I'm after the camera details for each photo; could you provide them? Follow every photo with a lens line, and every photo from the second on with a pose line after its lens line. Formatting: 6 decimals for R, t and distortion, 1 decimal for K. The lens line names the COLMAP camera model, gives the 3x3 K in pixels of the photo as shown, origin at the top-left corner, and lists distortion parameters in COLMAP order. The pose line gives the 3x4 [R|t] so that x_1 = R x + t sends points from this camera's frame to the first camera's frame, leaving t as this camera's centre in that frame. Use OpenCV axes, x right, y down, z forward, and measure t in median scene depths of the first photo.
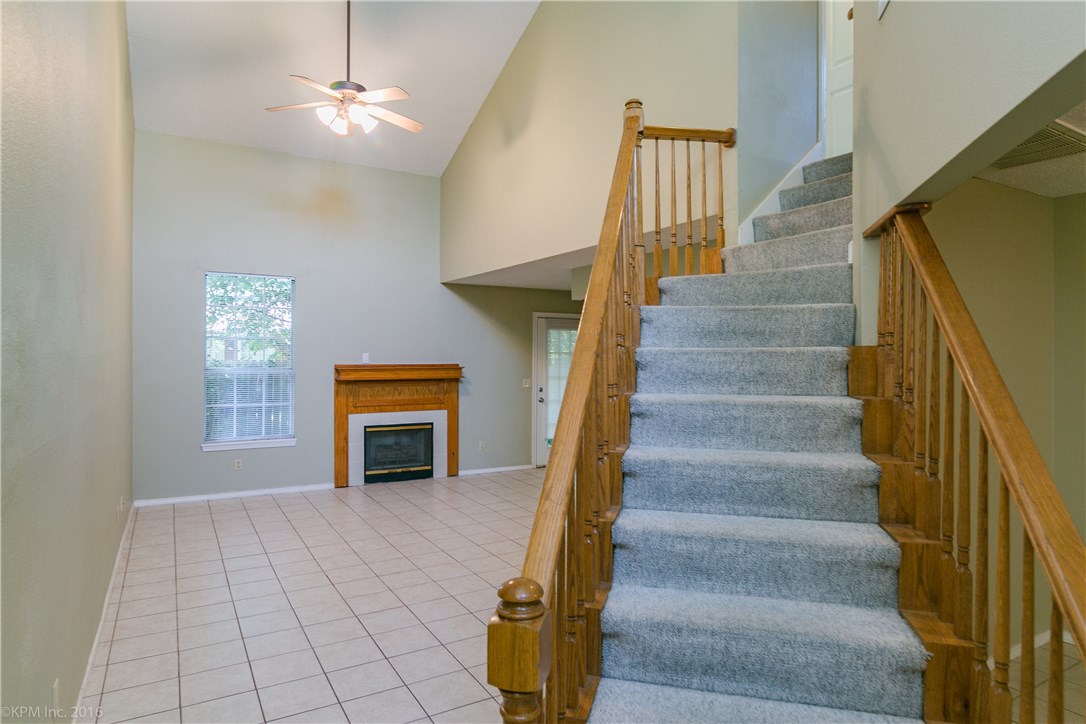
lens RADIAL K [[642.3, 0, 538.9], [0, 642.3, 355.2], [0, 0, 1]] dist [0.006963, -0.000648]
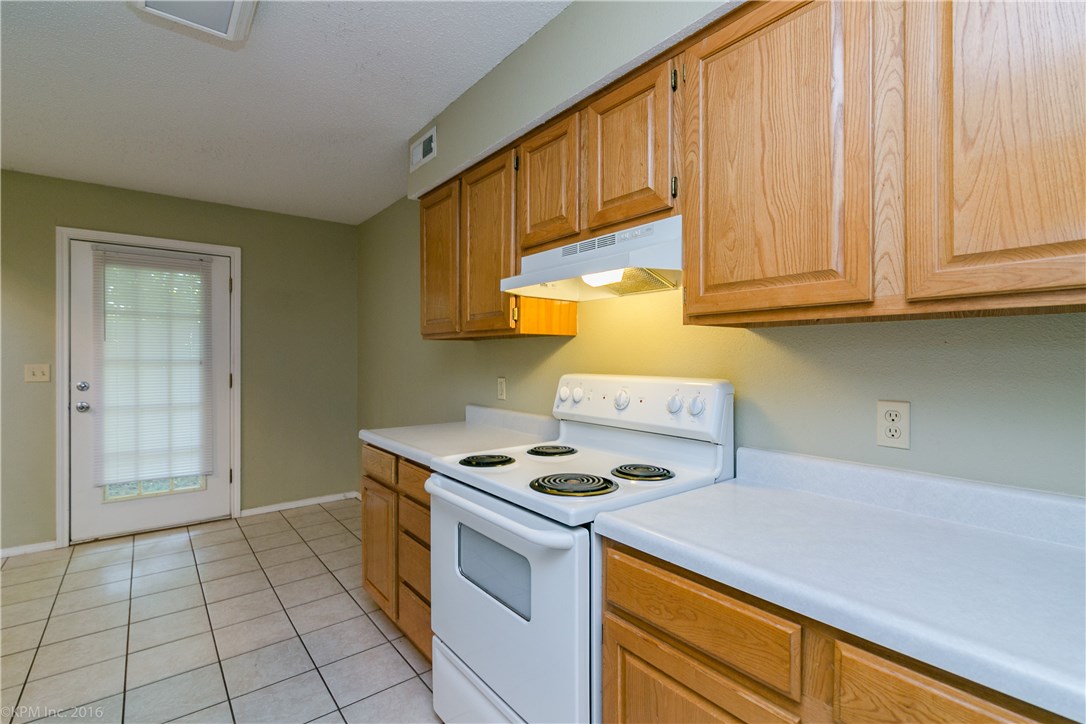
lens RADIAL K [[500.3, 0, 539.1], [0, 500.3, 360.7], [0, 0, 1]] dist [-0.002941, 0.000337]
pose [[0.989242, -0.007907, 0.146074, 0.331748], [0.008079, 0.999967, -0.000585, 0.042032], [-0.146065, 0.001759, 0.989273, 0.640419]]
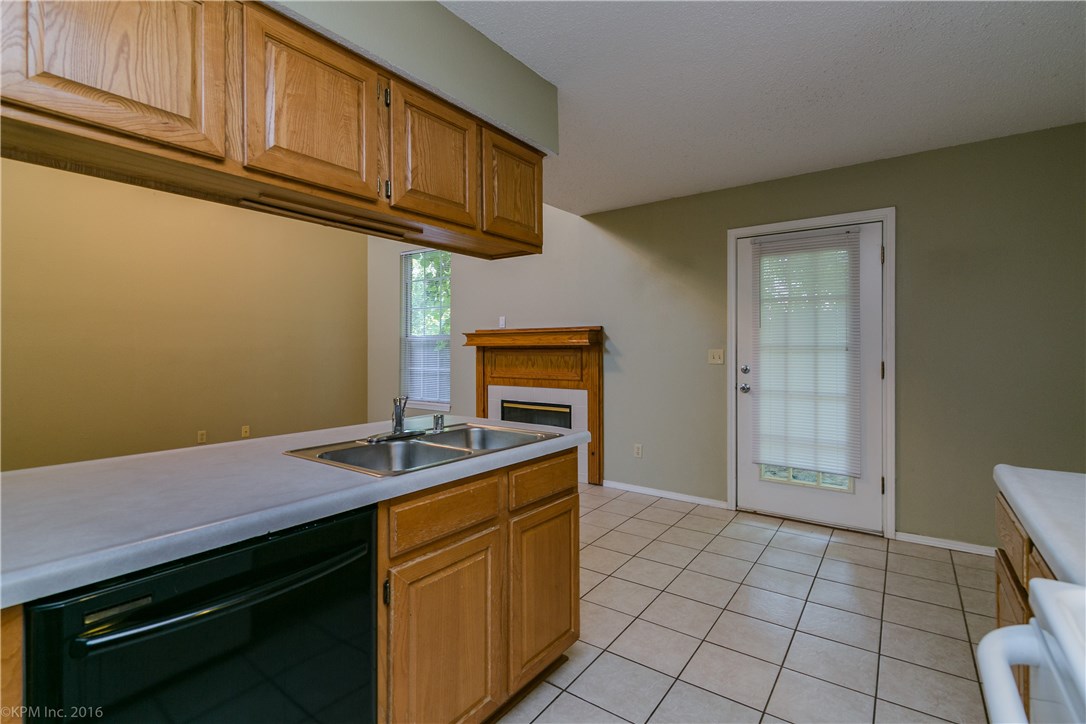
lens RADIAL K [[500.3, 0, 550.8], [0, 500.3, 348.3], [0, 0, 1]] dist [-0.002941, 0.000337]
pose [[0.414750, -0.006903, -0.909909, 0.362138], [-0.000447, 0.999970, -0.007791, 0.044246], [0.909935, 0.003638, 0.414734, 0.758256]]
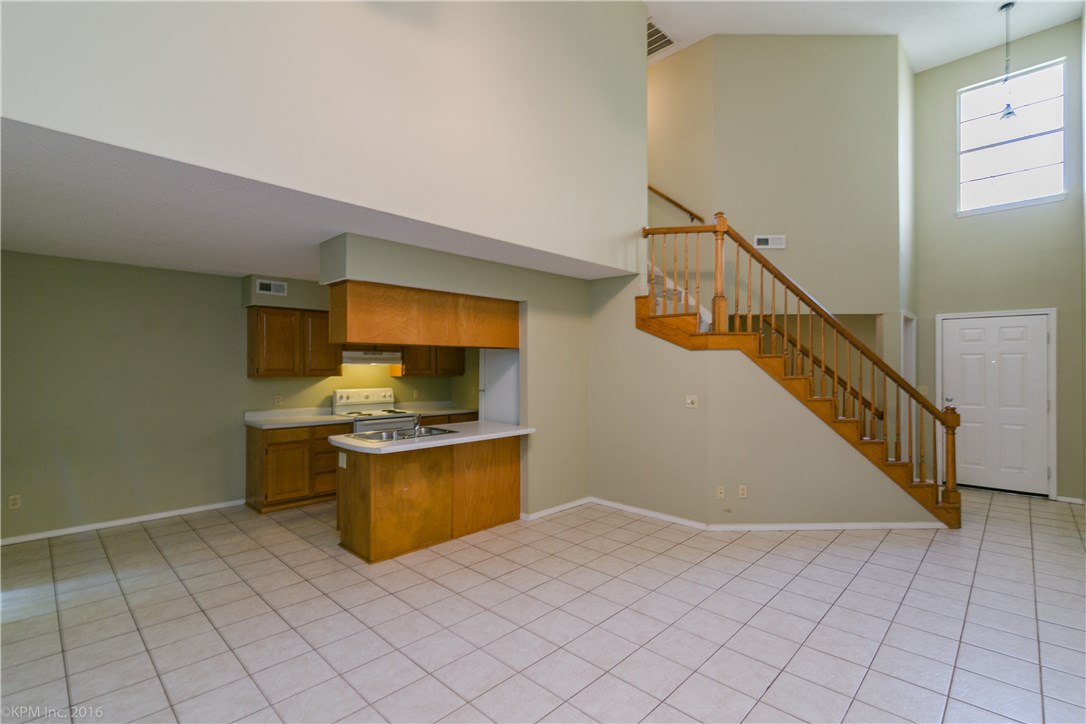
lens RADIAL K [[500.3, 0, 541.7], [0, 500.3, 362.6], [0, 0, 1]] dist [-0.002941, 0.000337]
pose [[-0.283750, 0.003936, 0.958890, -0.449738], [0.001961, 0.999992, -0.003524, 0.007016], [-0.958896, 0.000881, -0.283756, 0.816764]]
